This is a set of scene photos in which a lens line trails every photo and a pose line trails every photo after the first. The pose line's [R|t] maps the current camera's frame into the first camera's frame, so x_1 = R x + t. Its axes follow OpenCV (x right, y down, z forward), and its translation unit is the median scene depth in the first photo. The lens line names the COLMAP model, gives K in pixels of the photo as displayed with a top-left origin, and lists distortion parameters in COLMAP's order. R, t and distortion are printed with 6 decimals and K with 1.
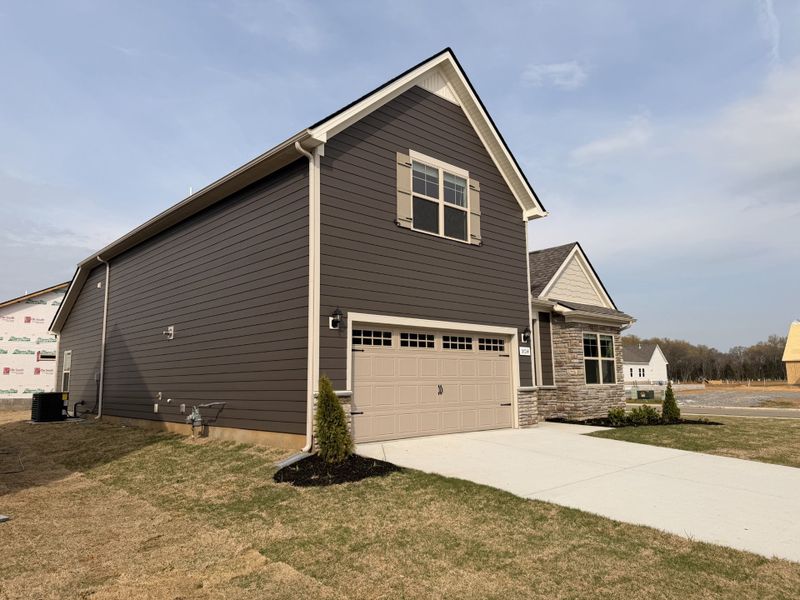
lens RADIAL K [[568.6, 0, 396.1], [0, 568.6, 302.9], [0, 0, 1]] dist [0.003109, 0.001124]
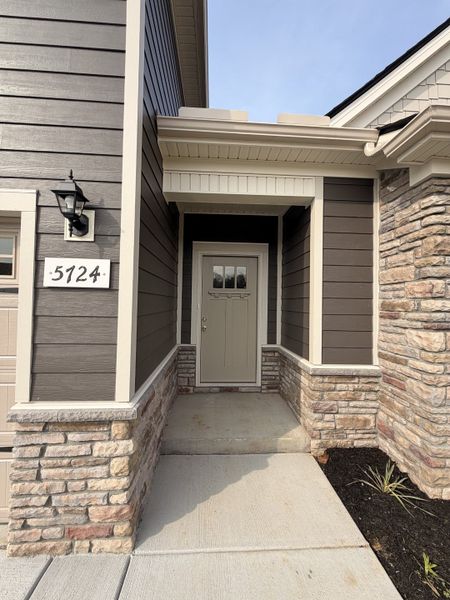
lens RADIAL K [[243.7, 0, 226.6], [0, 243.7, 306.4], [0, 0, 1]] dist [-0.000726, -0.000081]
pose [[0.776047, 0.031595, -0.629883, 0.305851], [0.063733, 0.989703, 0.128166, 0.077948], [0.627446, -0.139607, 0.766043, 0.820469]]
